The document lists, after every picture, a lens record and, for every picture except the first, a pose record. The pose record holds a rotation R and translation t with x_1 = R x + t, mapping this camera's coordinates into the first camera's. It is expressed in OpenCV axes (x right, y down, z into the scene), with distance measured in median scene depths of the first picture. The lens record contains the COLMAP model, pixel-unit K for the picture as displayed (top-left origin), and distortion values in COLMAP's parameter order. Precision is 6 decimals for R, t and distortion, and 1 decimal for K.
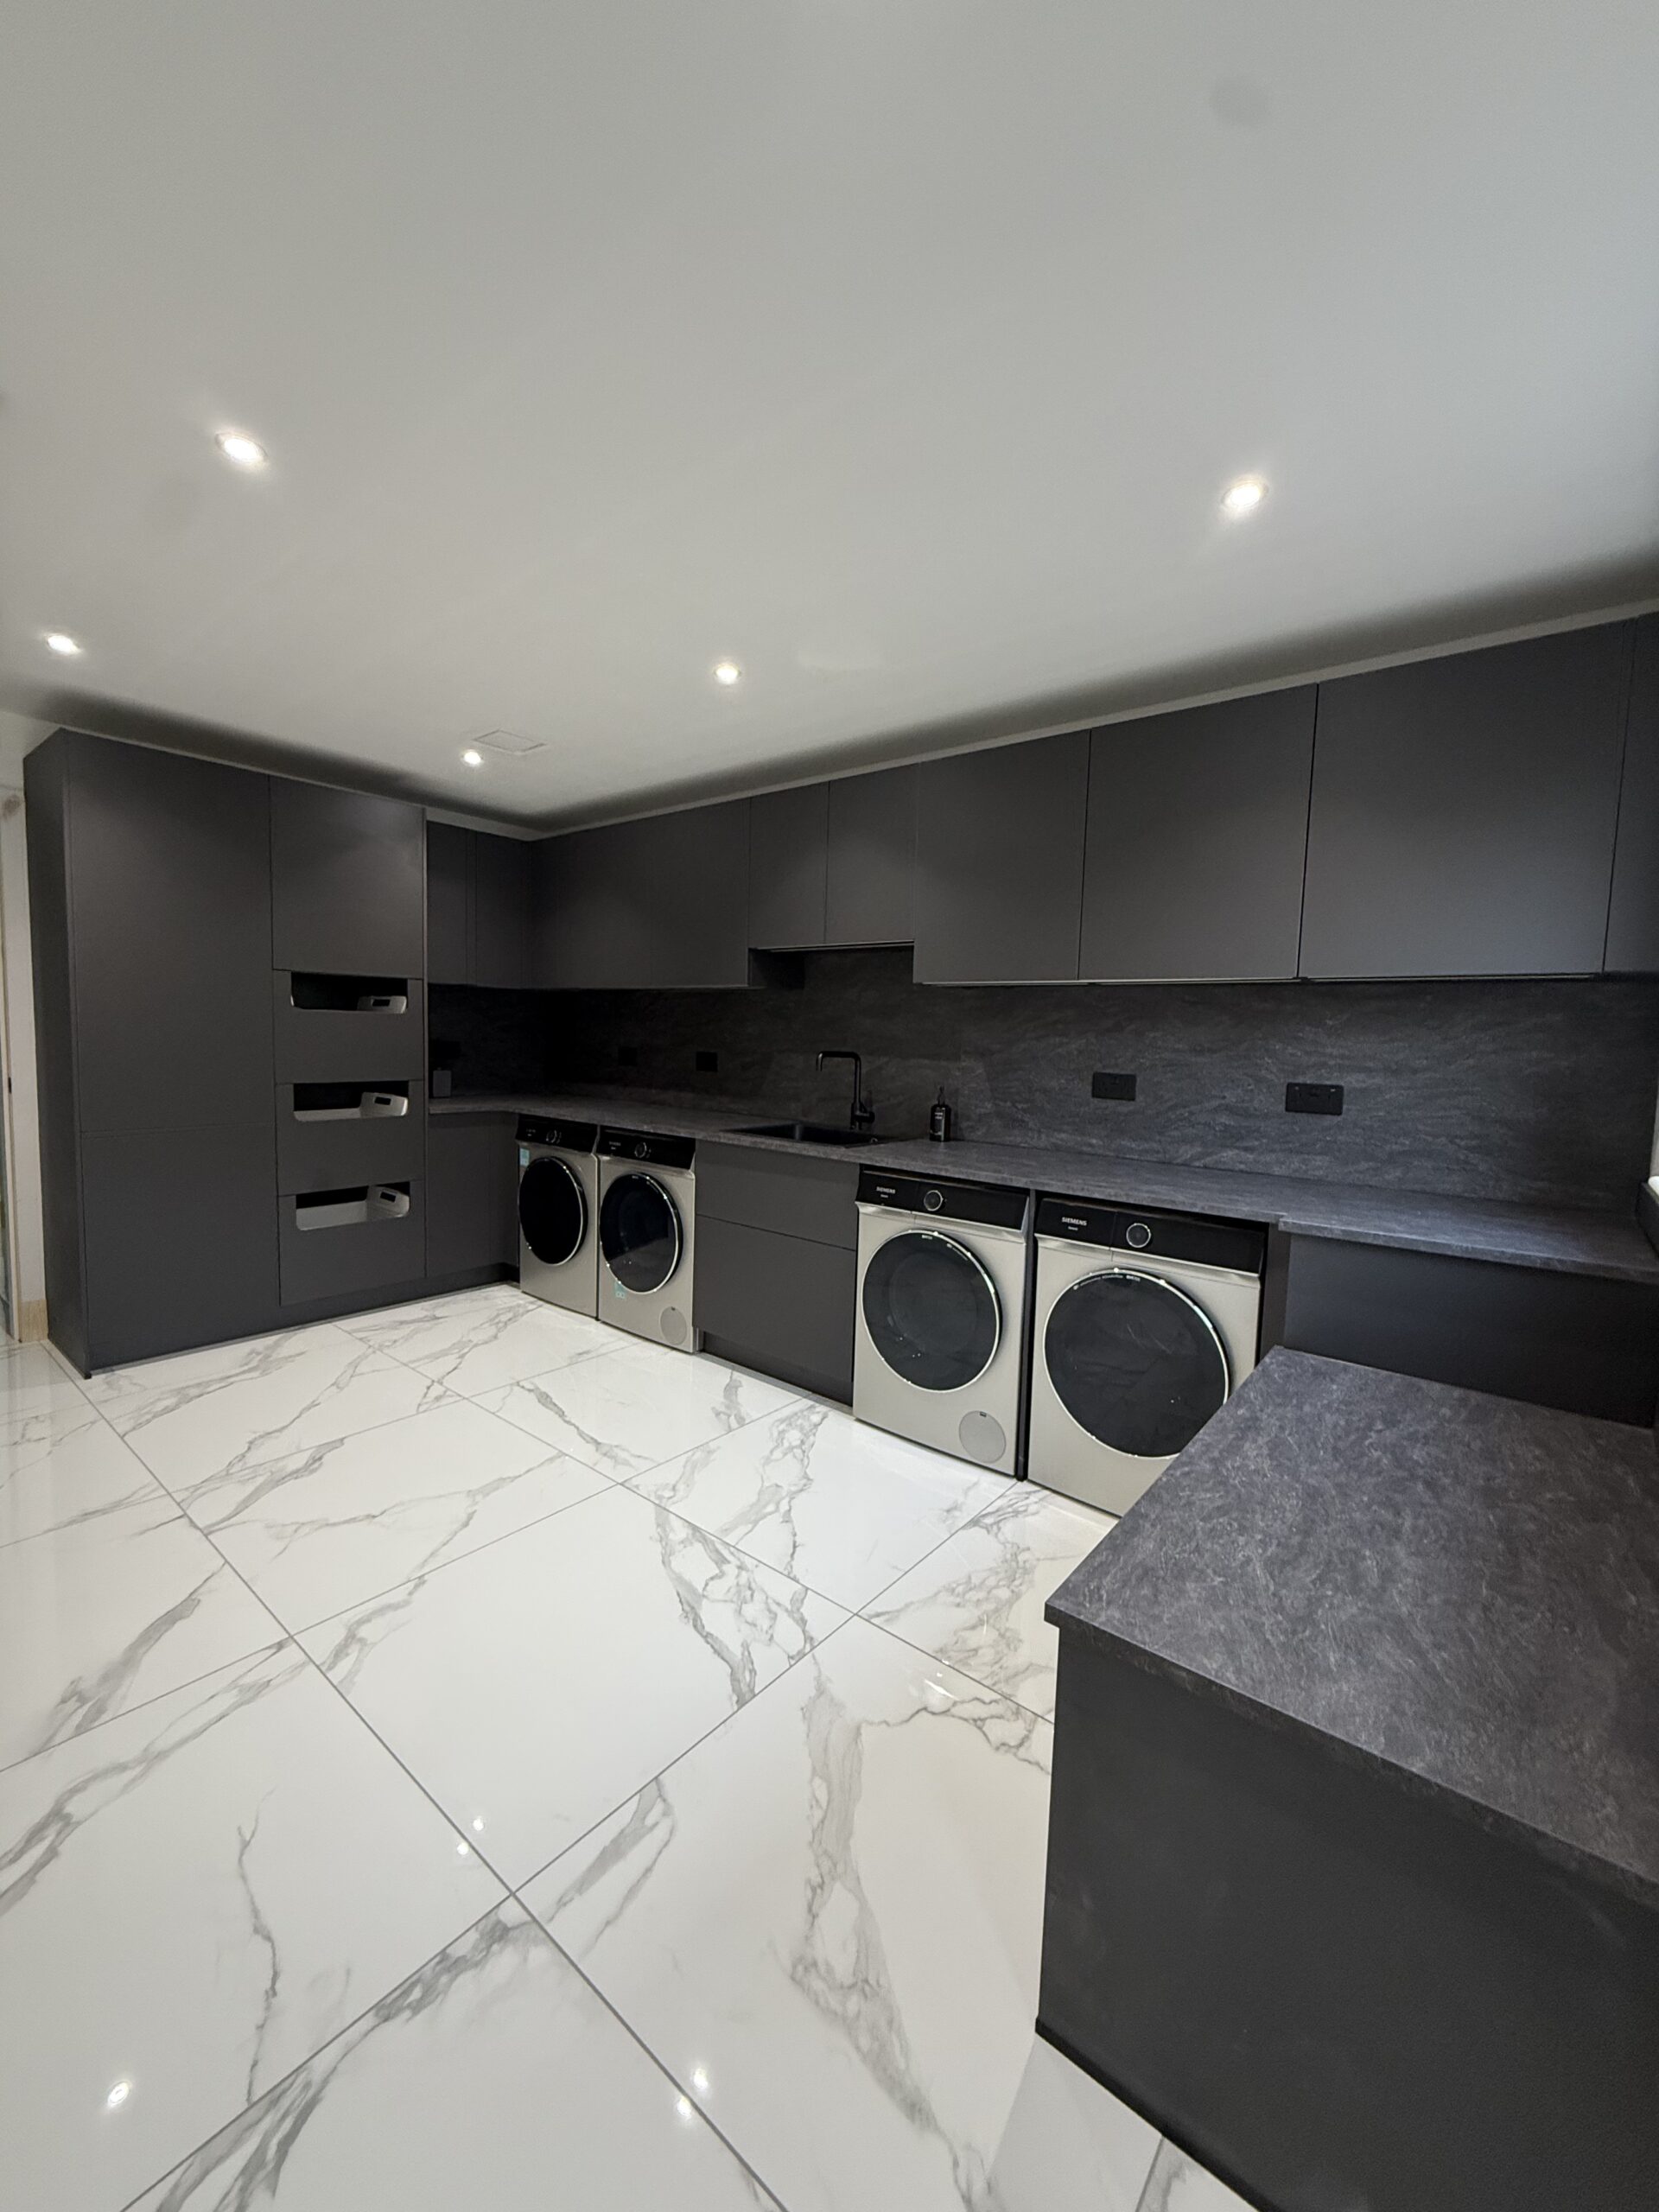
lens RADIAL K [[870.4, 0, 829.5], [0, 870.4, 1106.0], [0, 0, 1]] dist [-0.000817, -0.000020]
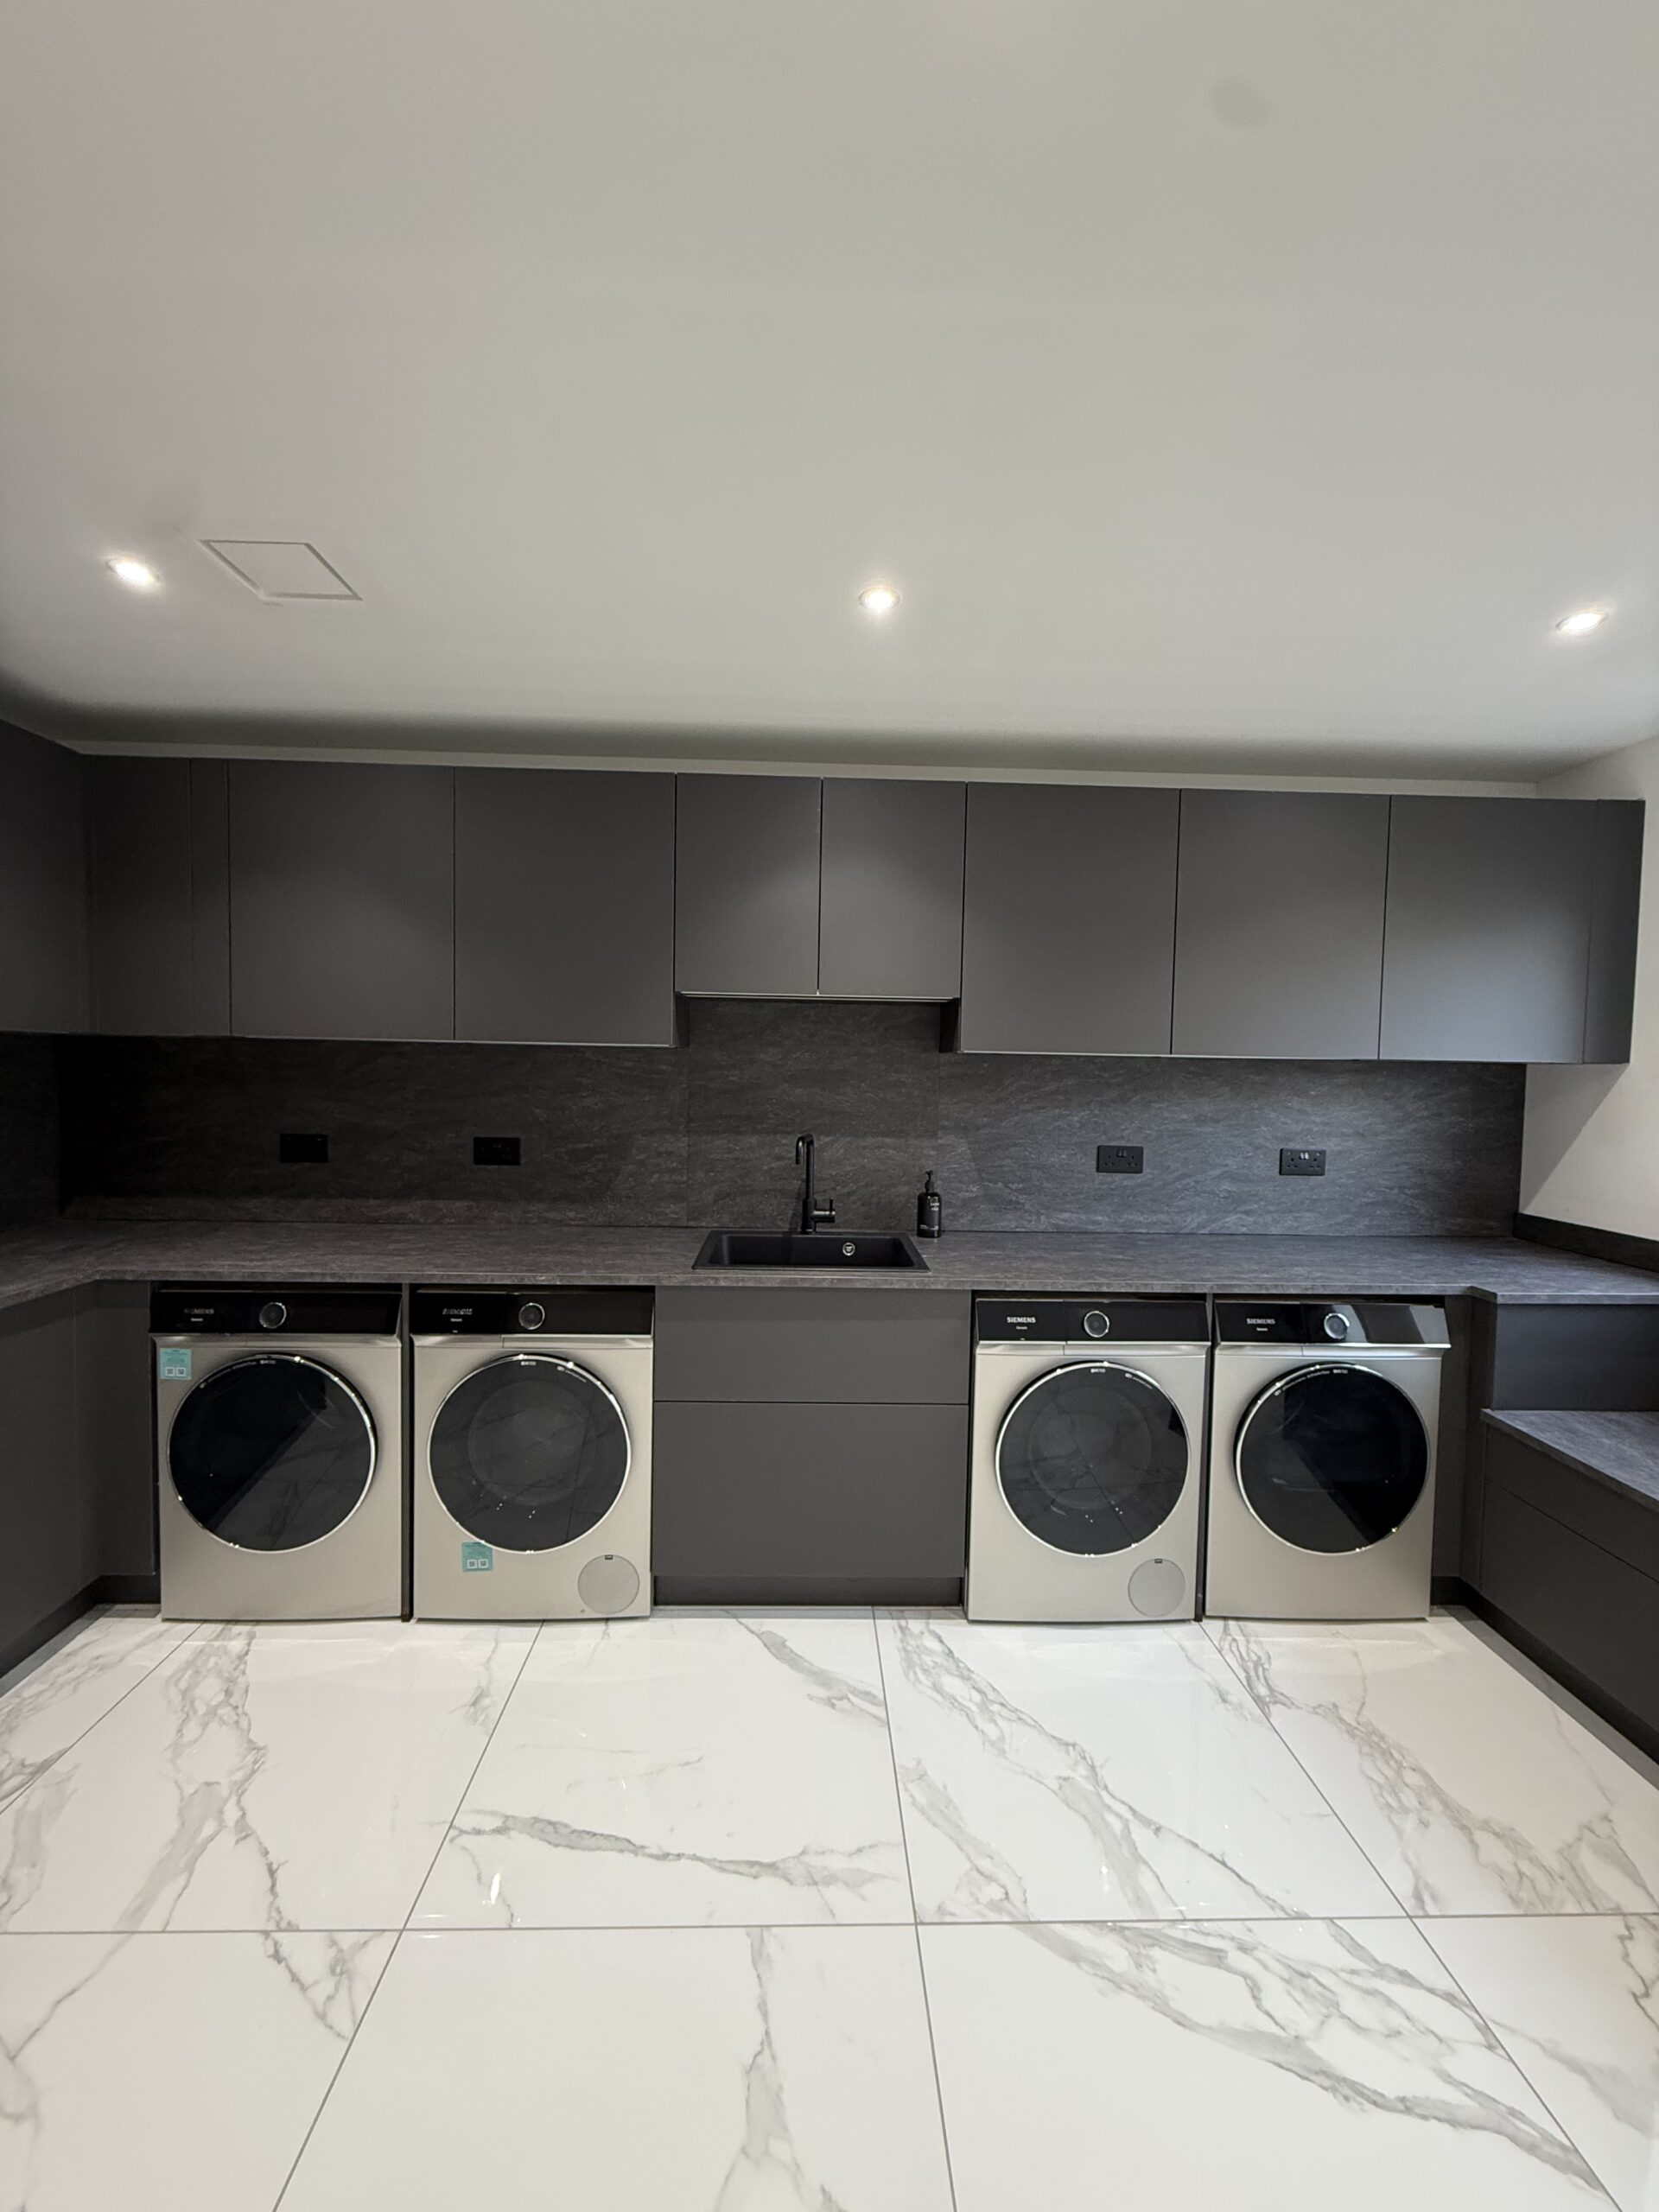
lens RADIAL K [[870.4, 0, 829.5], [0, 870.4, 1106.0], [0, 0, 1]] dist [-0.000817, -0.000020]
pose [[0.757717, -0.045847, 0.650971, -0.538158], [0.058574, 0.998281, 0.002129, -0.102298], [-0.649950, 0.036517, 0.759099, 0.478577]]
